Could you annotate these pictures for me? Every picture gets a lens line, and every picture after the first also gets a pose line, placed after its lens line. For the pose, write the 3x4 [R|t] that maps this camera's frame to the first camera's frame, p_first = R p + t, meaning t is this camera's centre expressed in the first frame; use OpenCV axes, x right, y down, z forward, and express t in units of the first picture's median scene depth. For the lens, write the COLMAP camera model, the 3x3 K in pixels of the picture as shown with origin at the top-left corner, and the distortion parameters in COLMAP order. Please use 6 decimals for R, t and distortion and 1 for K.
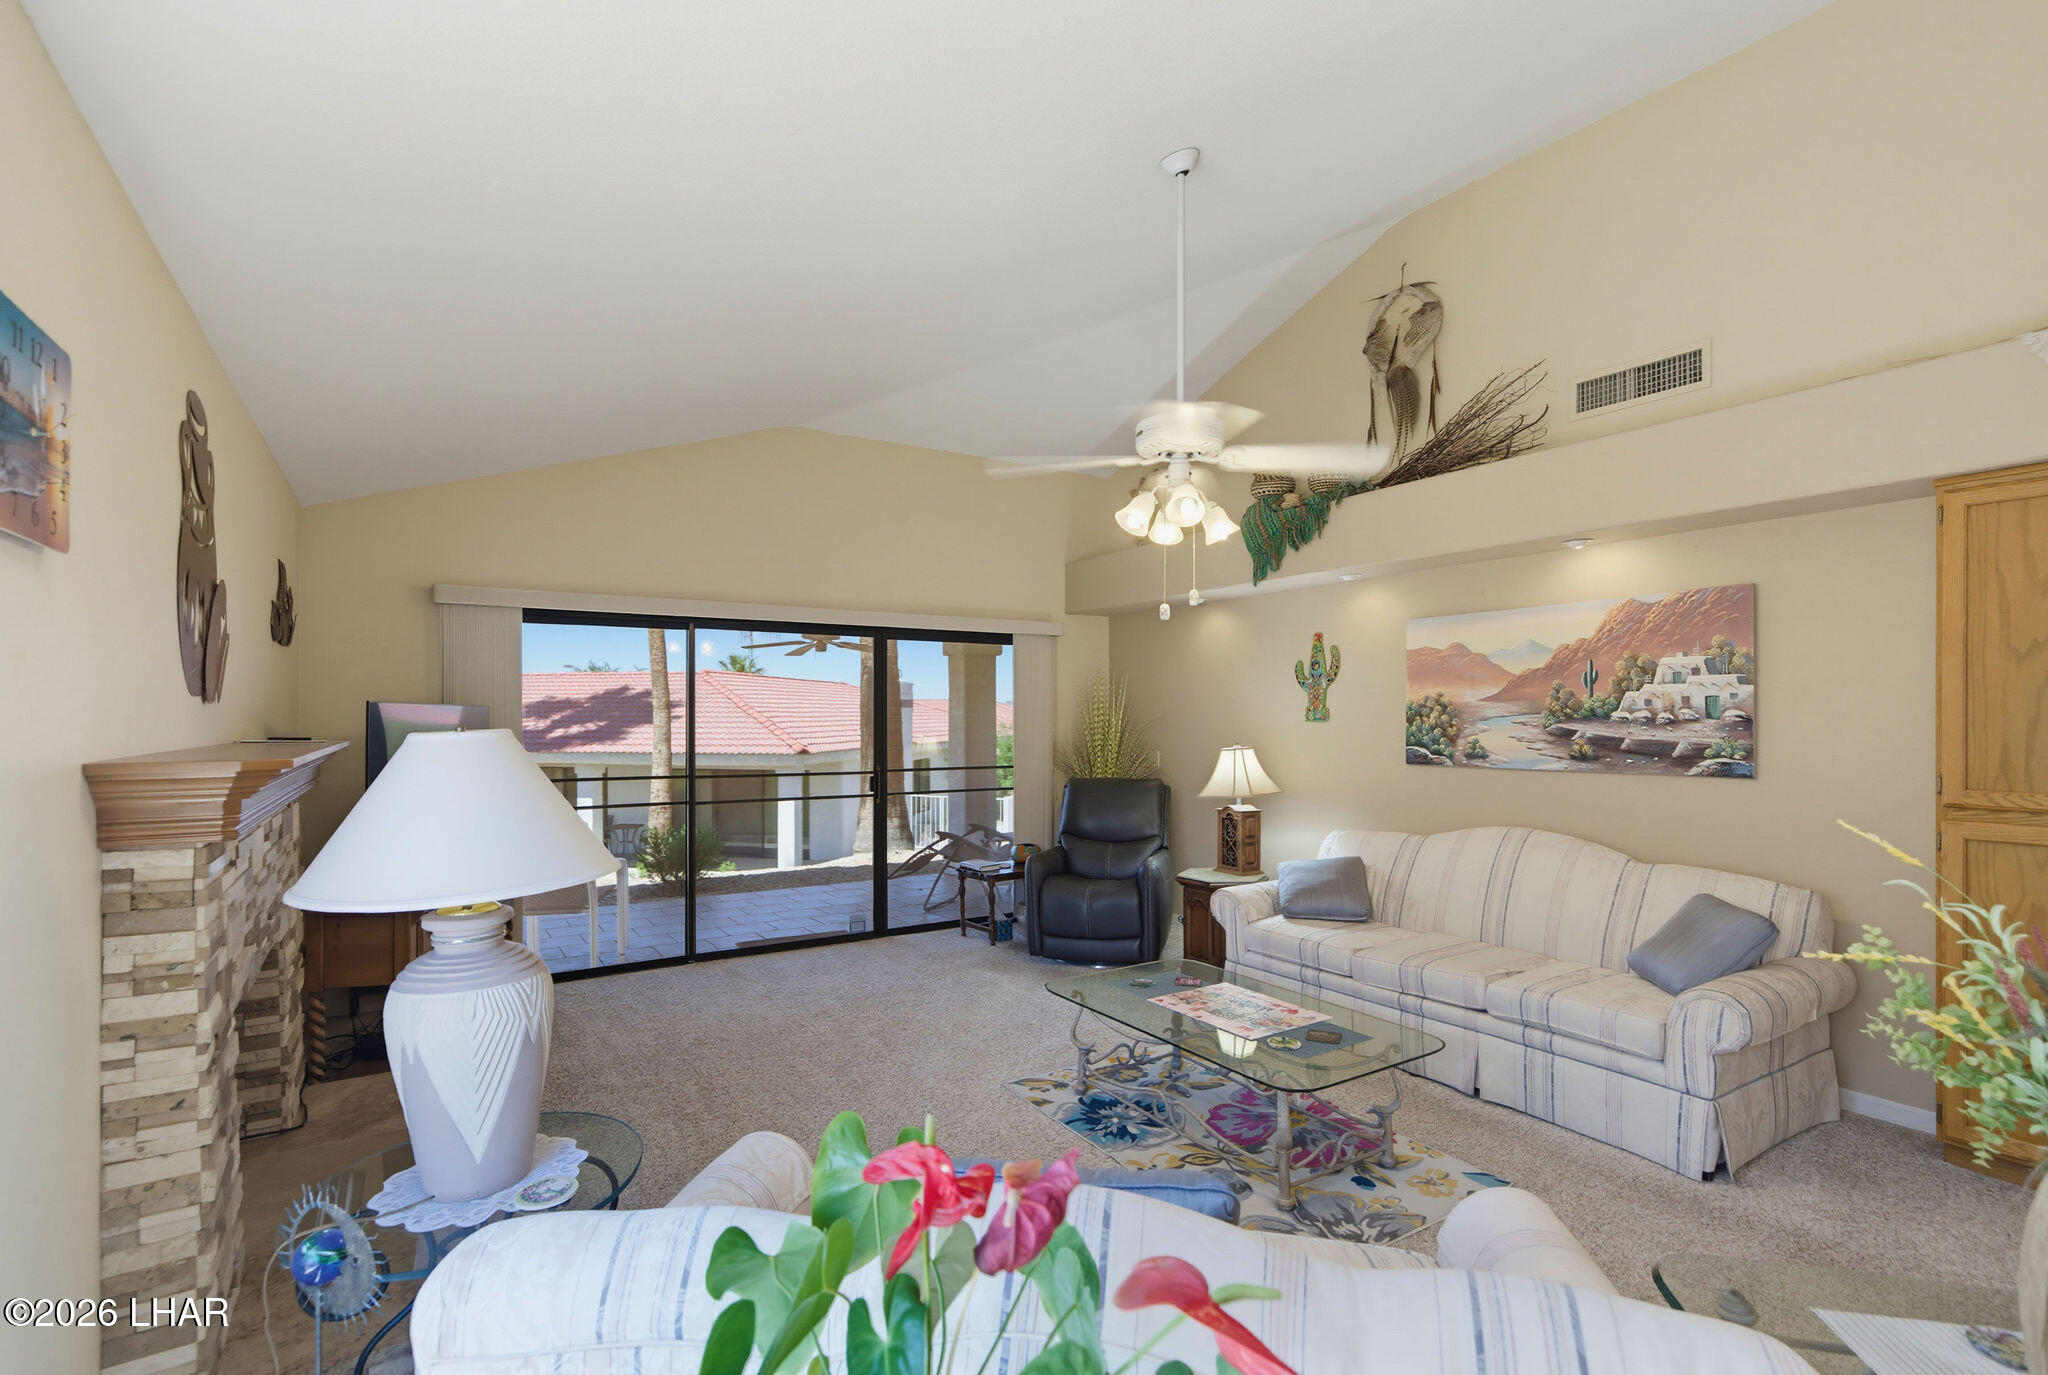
lens RADIAL K [[945.9, 0, 1033.6], [0, 945.9, 716.2], [0, 0, 1]] dist [0.005502, -0.000033]
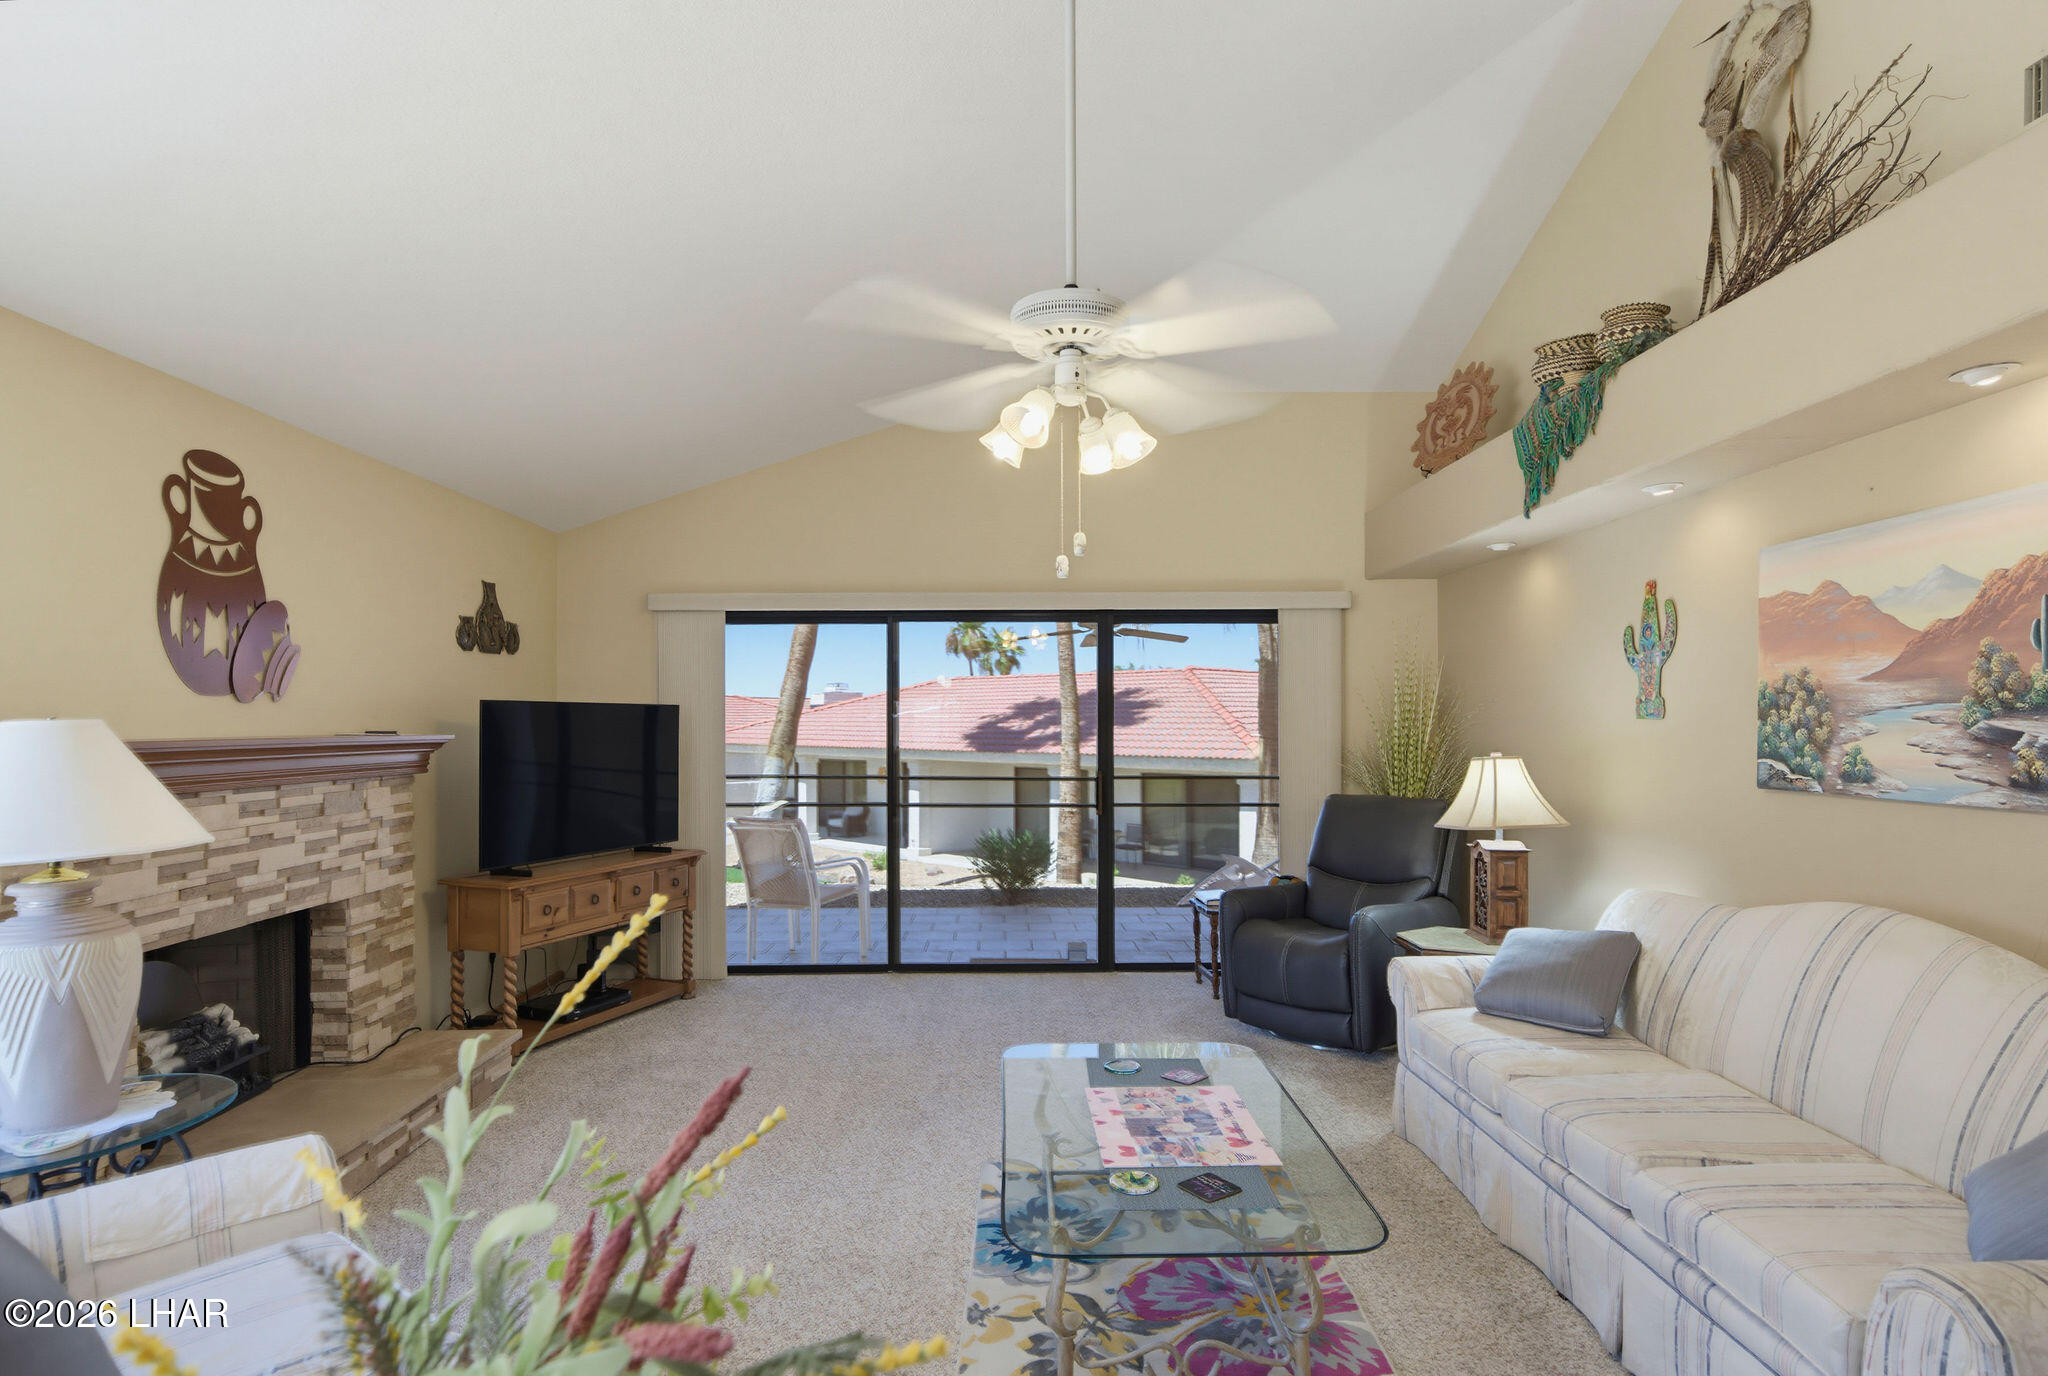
lens RADIAL K [[1067.8, 0, 1033.1], [0, 1067.8, 716.1], [0, 0, 1]] dist [0.006048, 0.001853]
pose [[0.848289, -0.003330, -0.529524, 0.370045], [0.002841, 0.999994, -0.001739, 0.004698], [0.529527, -0.000029, 0.848293, 0.181709]]
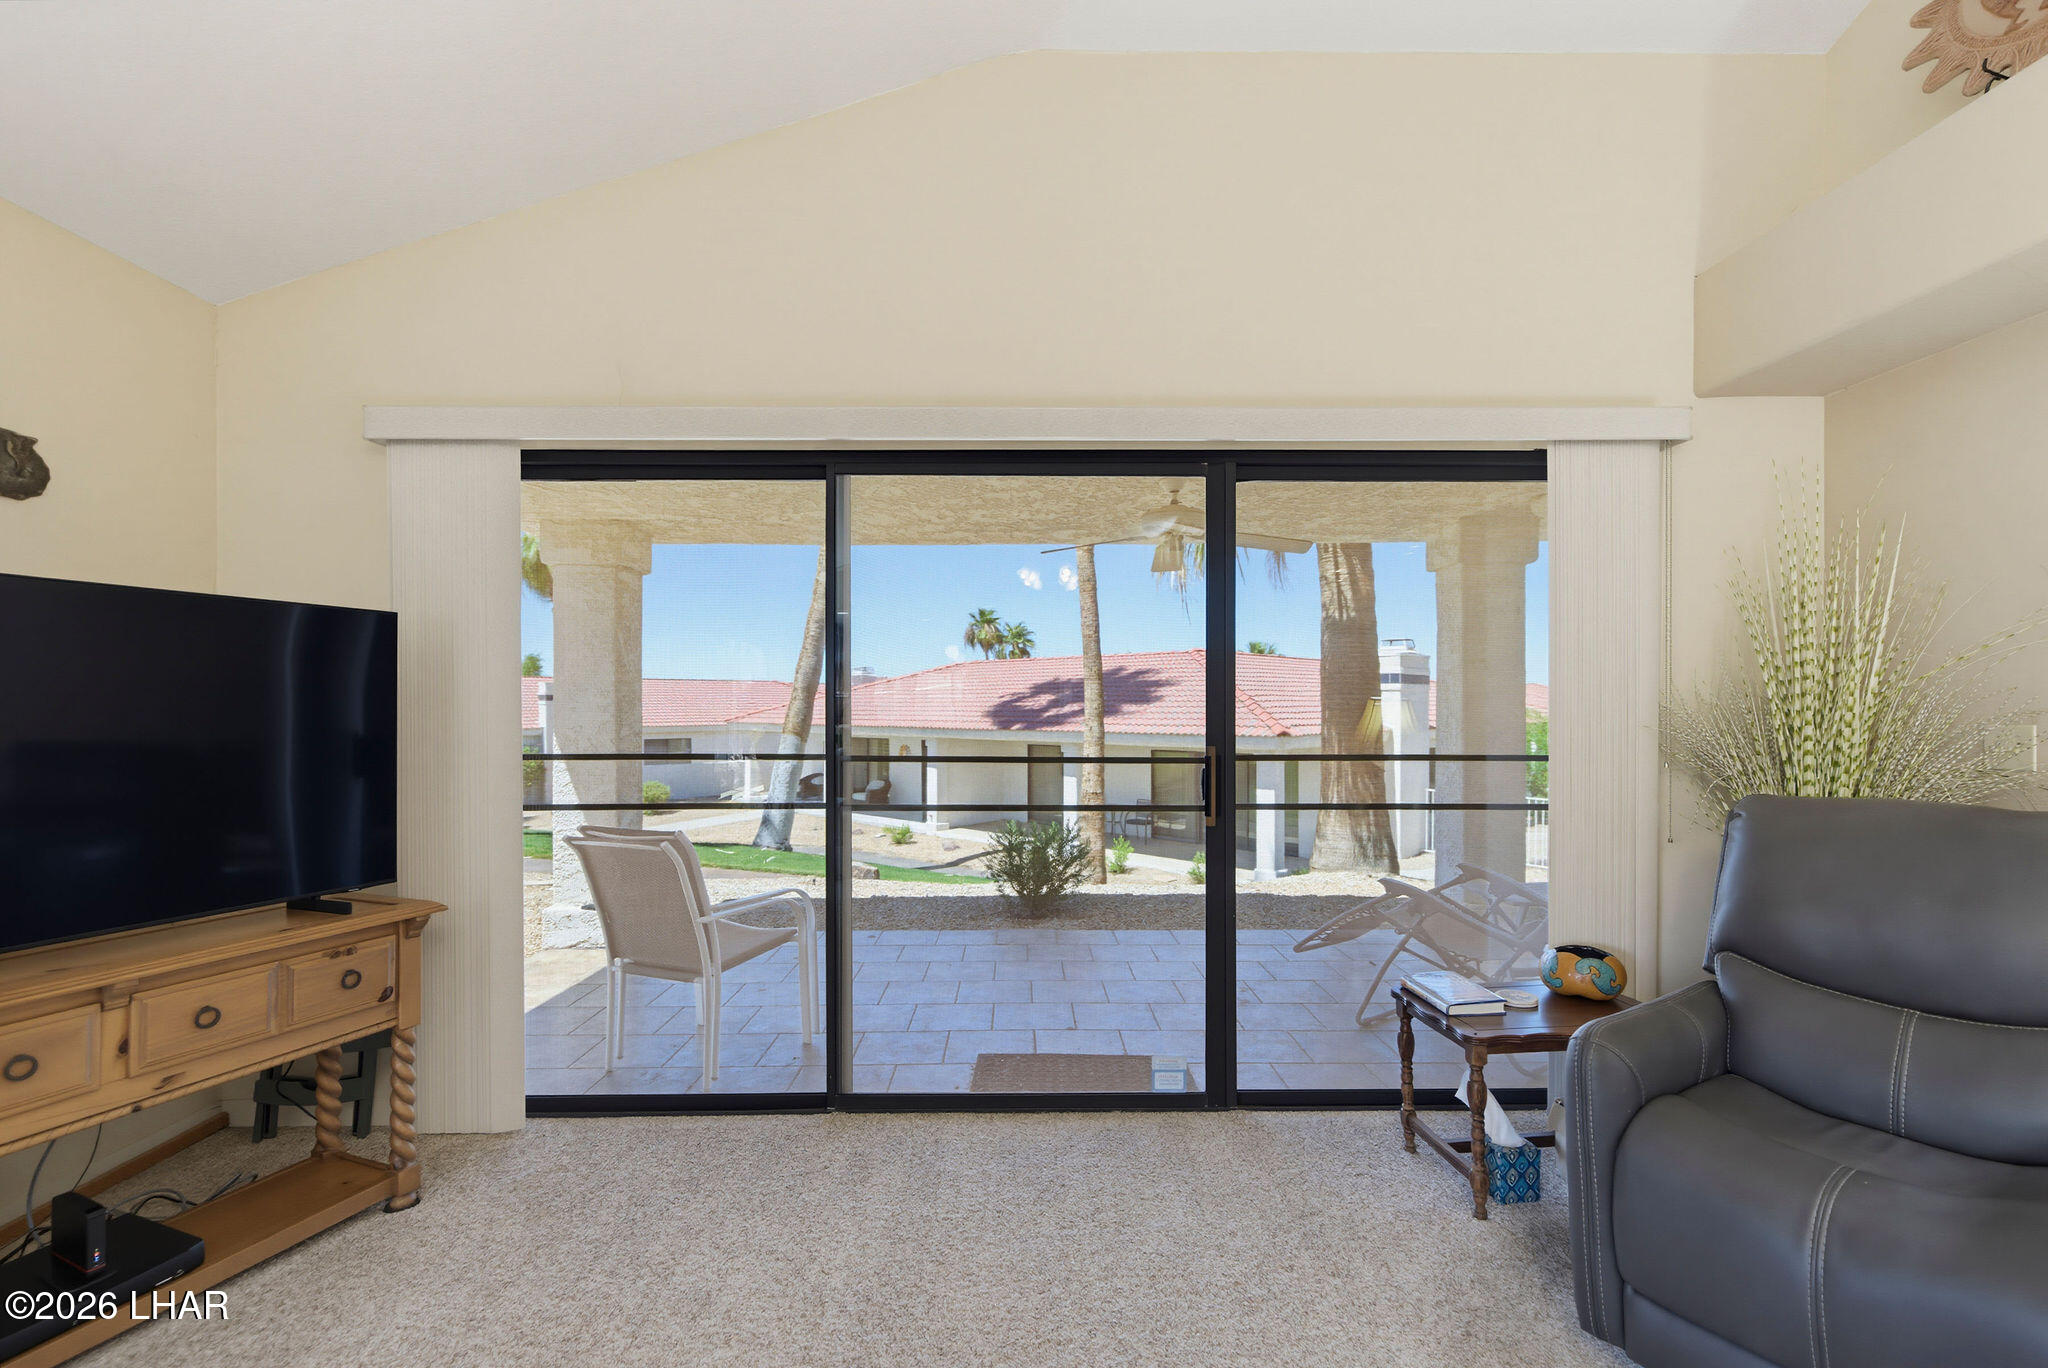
lens RADIAL K [[892.4, 0, 1027.7], [0, 892.4, 699.4], [0, 0, 1]] dist [0.016756, -0.000089]
pose [[0.841224, -0.004642, -0.540666, 0.001465], [0.001651, 0.999981, -0.006016, 0.038425], [0.540684, 0.004168, 0.841216, 0.712552]]
